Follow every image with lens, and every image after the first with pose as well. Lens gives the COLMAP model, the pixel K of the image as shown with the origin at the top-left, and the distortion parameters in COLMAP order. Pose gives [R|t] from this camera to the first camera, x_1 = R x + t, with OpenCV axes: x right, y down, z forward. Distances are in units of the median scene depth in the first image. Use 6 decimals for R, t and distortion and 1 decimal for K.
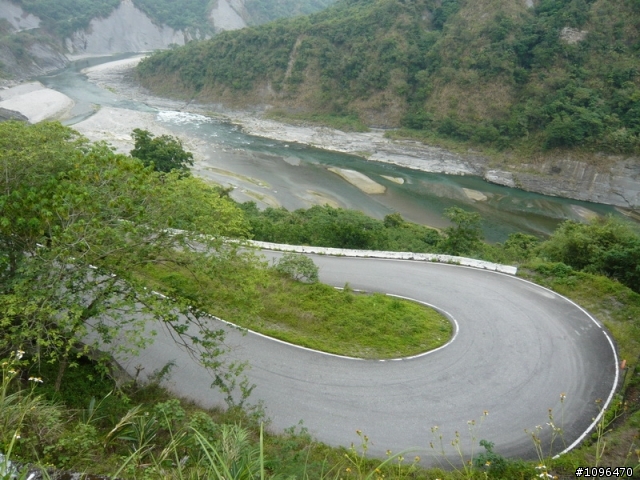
lens RADIAL K [[540.3, 0, 320.3], [0, 540.3, 240.4], [0, 0, 1]] dist [-0.082144, 0.022202]
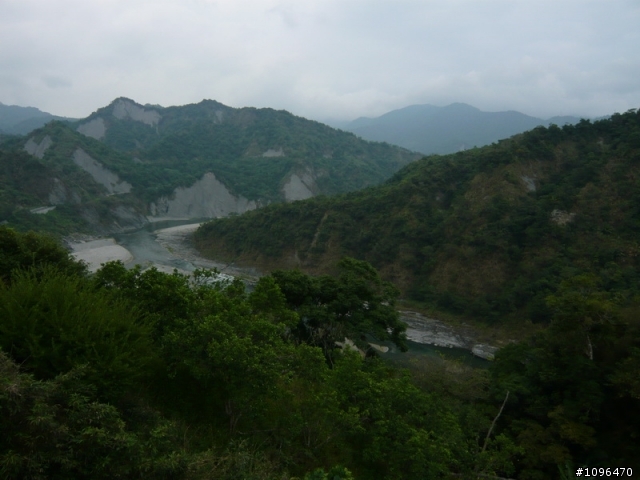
lens RADIAL K [[540.3, 0, 319.9], [0, 540.3, 239.7], [0, 0, 1]] dist [-0.082144, 0.022202]
pose [[0.987401, 0.039571, -0.153211, 0.134842], [-0.084051, 0.951505, -0.295927, 0.002774], [0.134071, 0.305076, 0.942843, -0.033918]]
